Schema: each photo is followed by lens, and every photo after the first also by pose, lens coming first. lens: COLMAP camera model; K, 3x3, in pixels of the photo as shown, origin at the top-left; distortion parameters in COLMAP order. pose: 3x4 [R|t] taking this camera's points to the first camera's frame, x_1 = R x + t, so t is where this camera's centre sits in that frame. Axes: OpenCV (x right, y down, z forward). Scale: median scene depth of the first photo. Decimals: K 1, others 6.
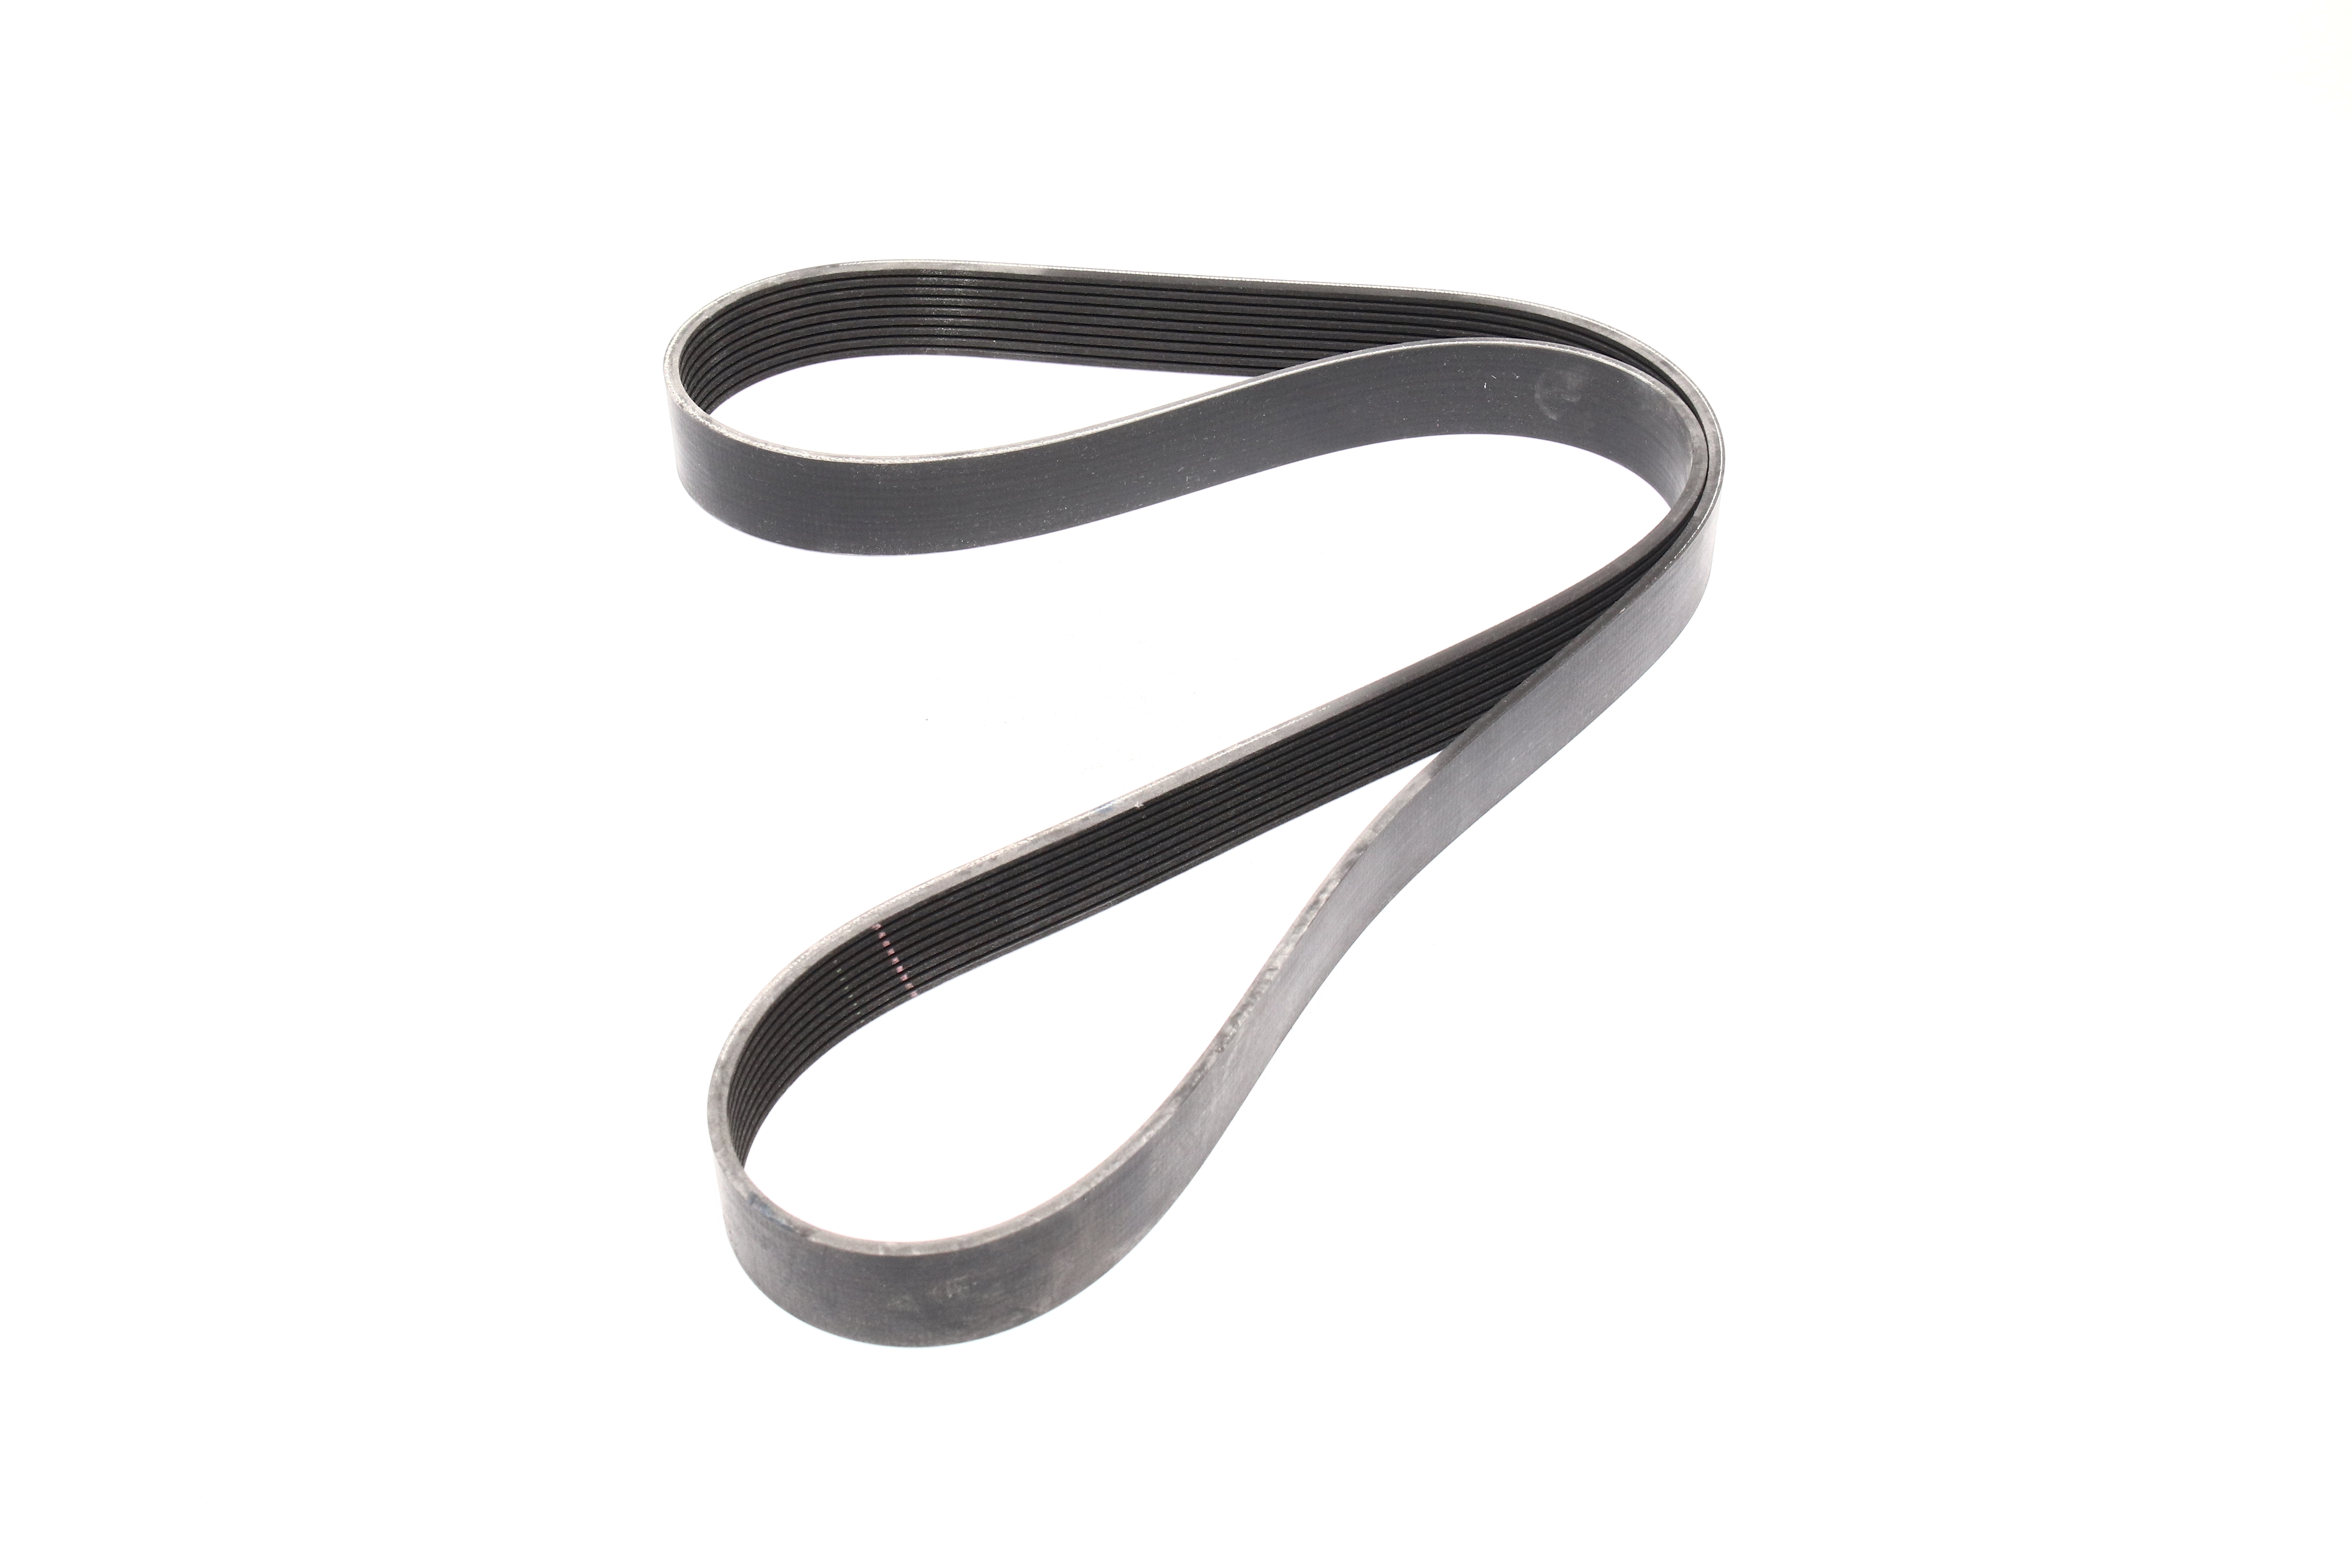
lens RADIAL K [[3571.1, 0, 1175.4], [0, 3571.1, 785.2], [0, 0, 1]] dist [-0.116248, 0.000000]
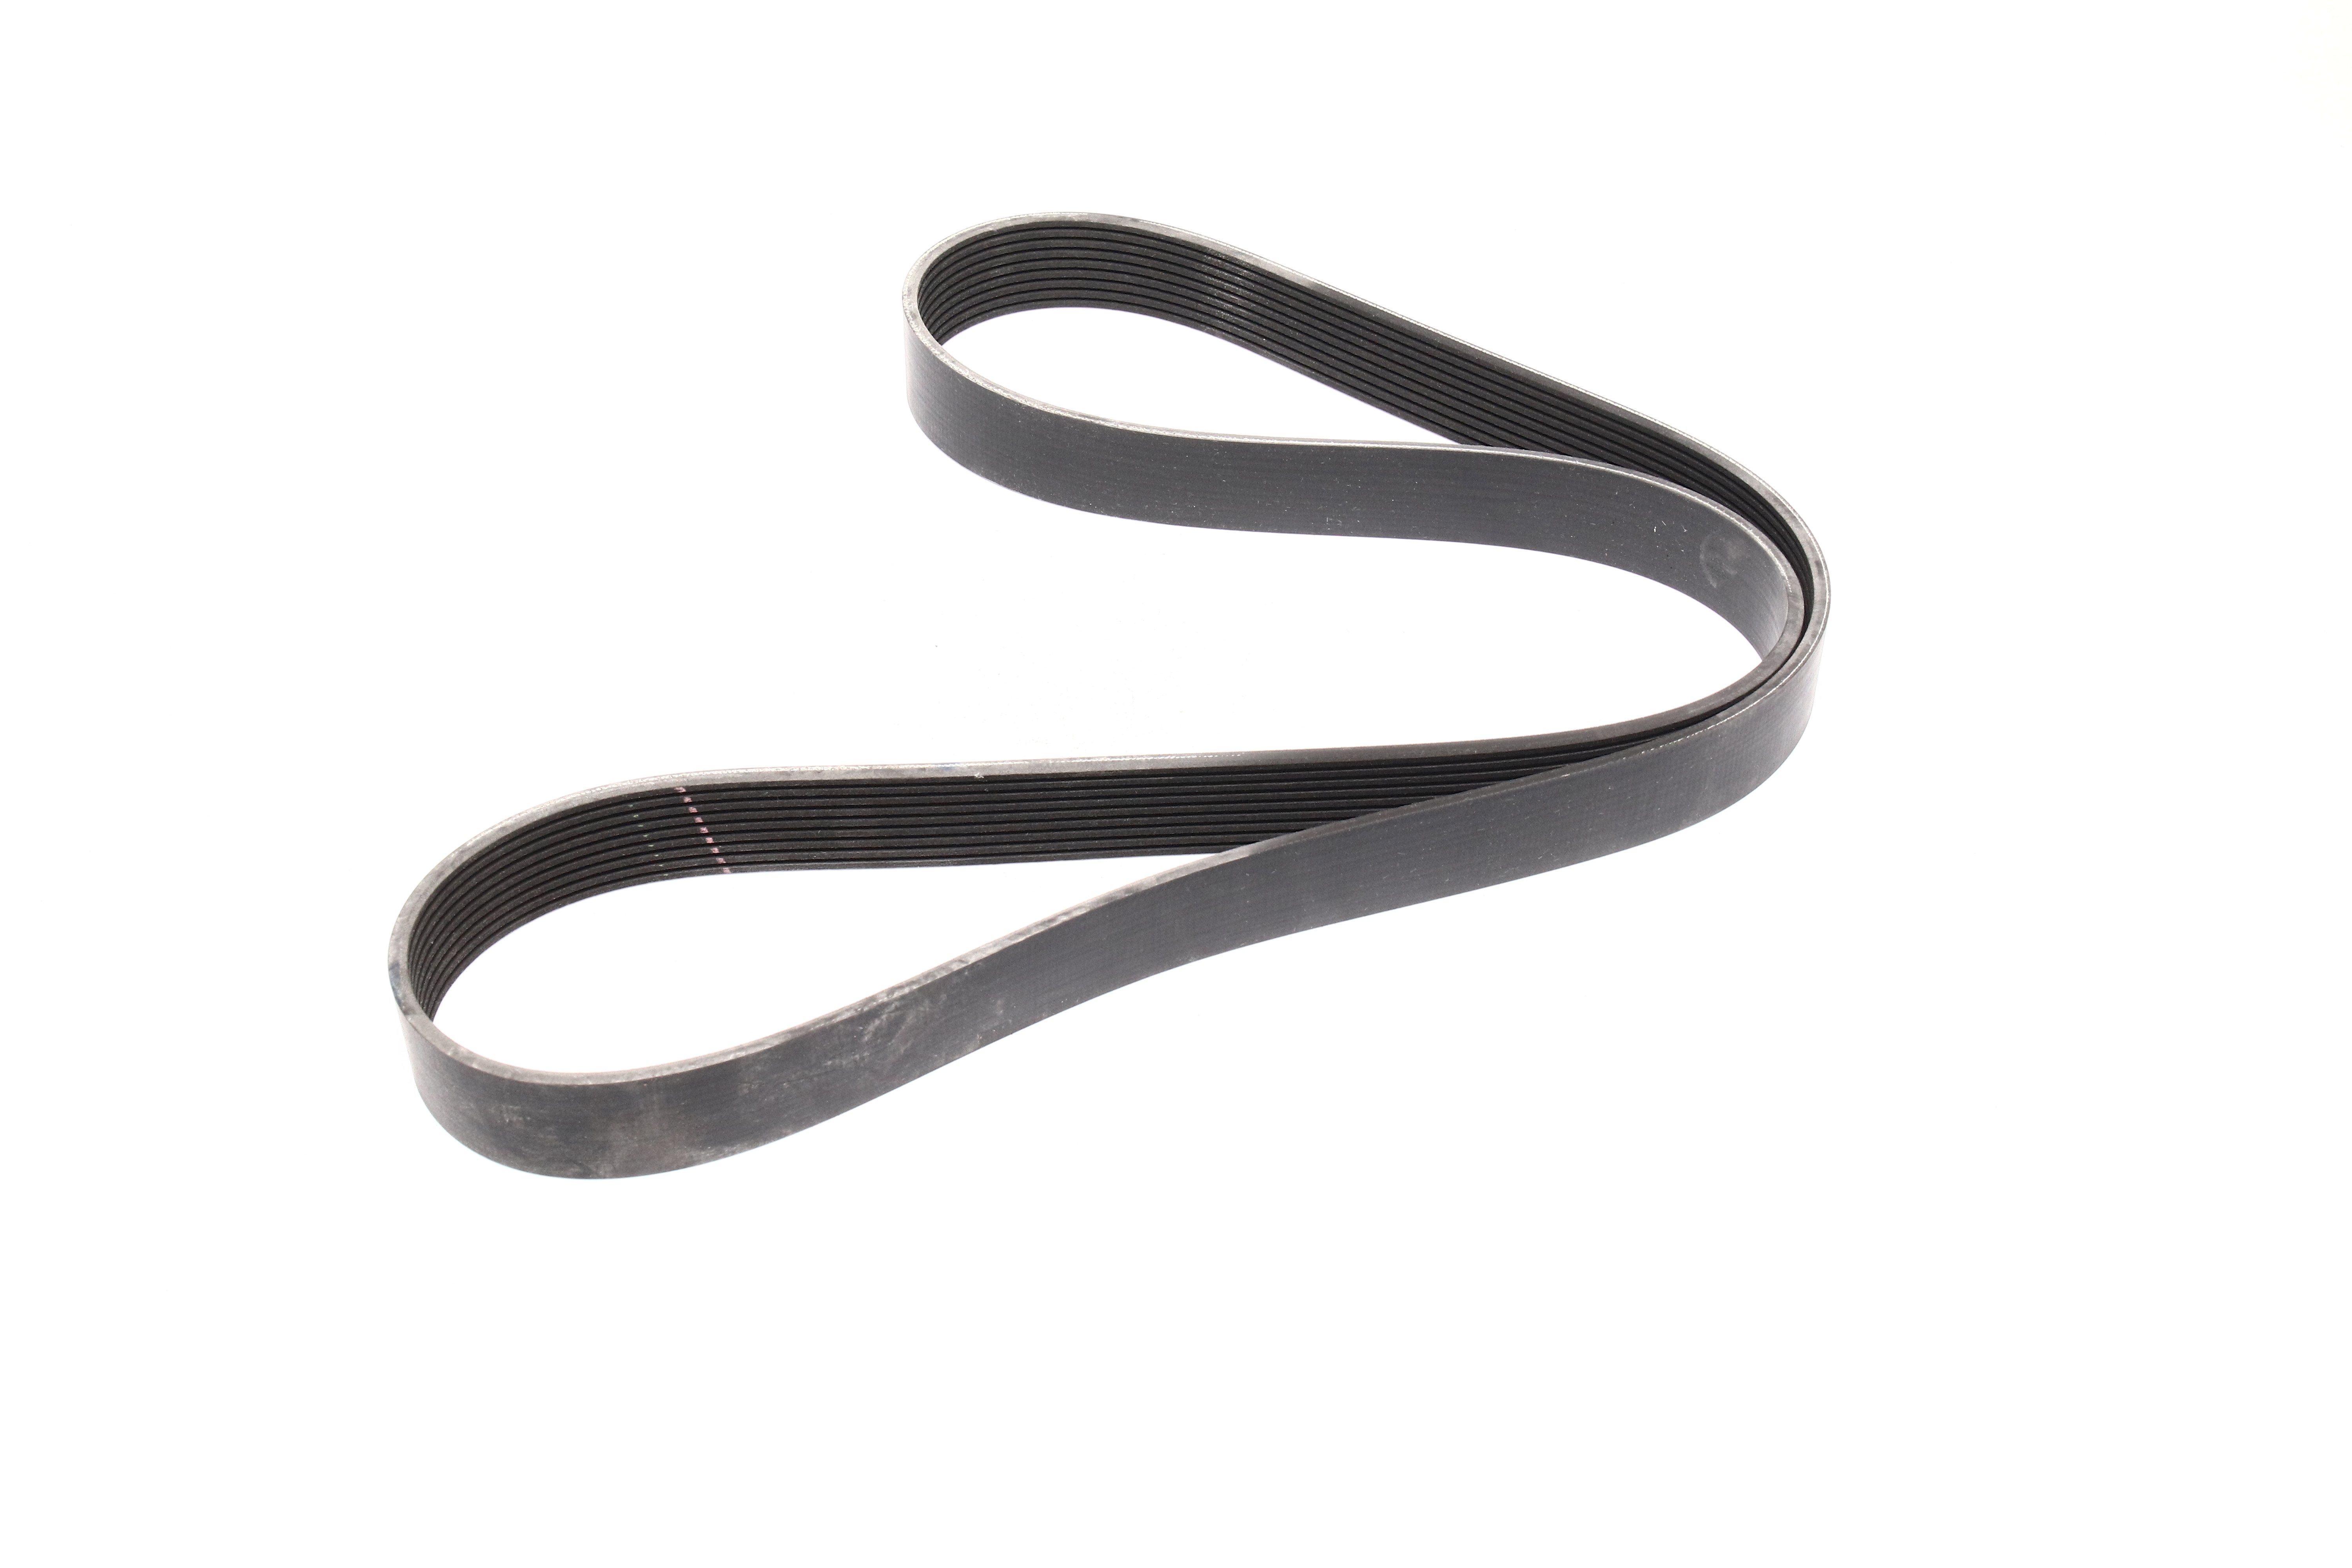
lens RADIAL K [[3571.1, 0, 1175.6], [0, 3571.1, 783.8], [0, 0, 1]] dist [-0.116248, 0.000000]
pose [[0.851086, 0.342469, -0.397954, 0.380762], [-0.344335, 0.936284, 0.069328, -0.070584], [0.396340, 0.078026, 0.914782, 0.085399]]
